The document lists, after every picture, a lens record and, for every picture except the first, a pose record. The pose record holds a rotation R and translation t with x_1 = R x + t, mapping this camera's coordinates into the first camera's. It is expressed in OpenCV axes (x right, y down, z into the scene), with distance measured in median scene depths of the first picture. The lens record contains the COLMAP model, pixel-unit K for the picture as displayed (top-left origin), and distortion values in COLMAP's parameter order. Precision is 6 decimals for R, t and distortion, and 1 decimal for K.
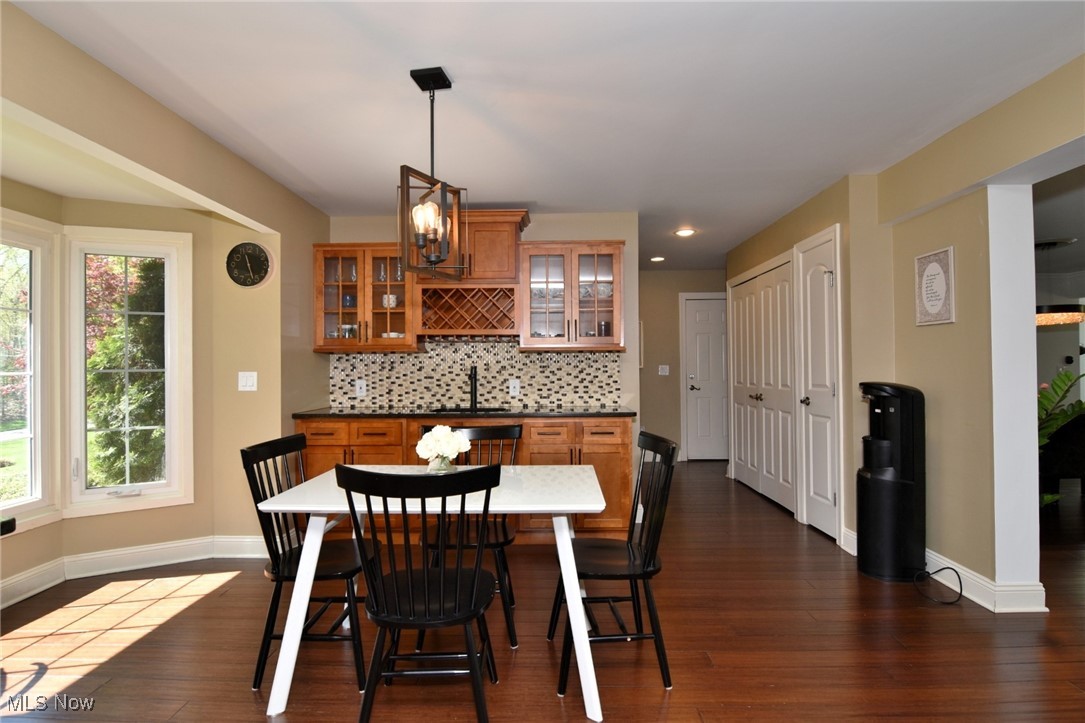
lens RADIAL K [[549.3, 0, 539.9], [0, 549.3, 362.9], [0, 0, 1]] dist [0.001864, 0.000041]
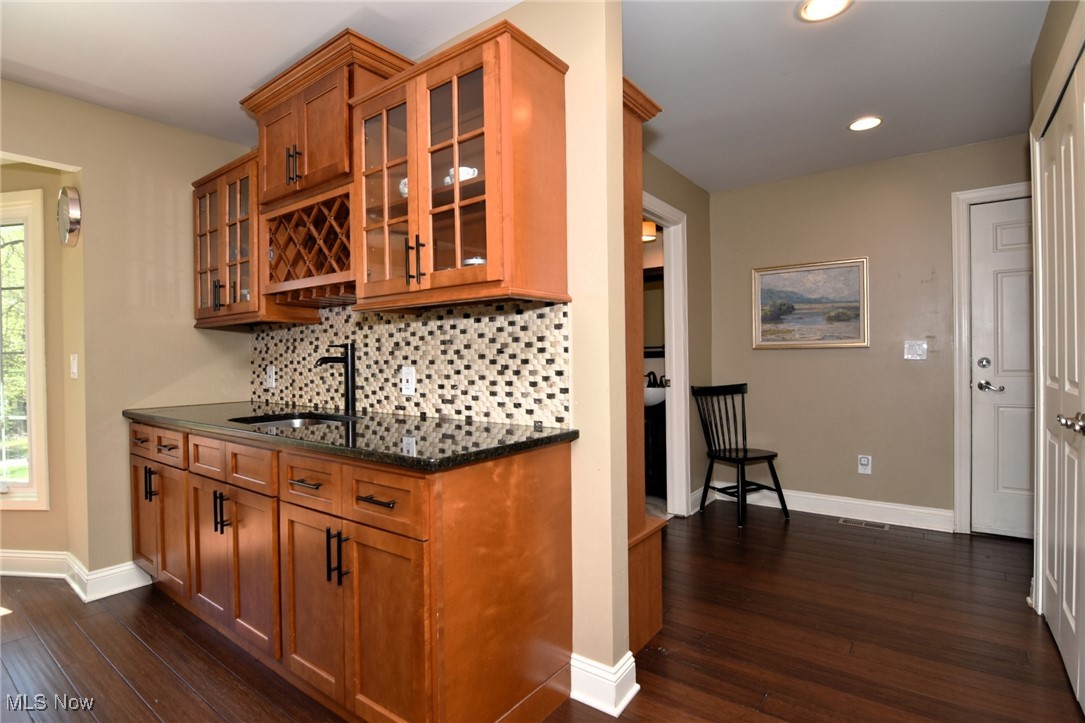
lens RADIAL K [[531.7, 0, 545.0], [0, 531.7, 361.9], [0, 0, 1]] dist [-0.003480, -0.000285]
pose [[0.812714, 0.002427, -0.582658, 0.373603], [0.008283, 0.999842, 0.015719, 0.018595], [0.582604, -0.017601, 0.812566, 0.648346]]
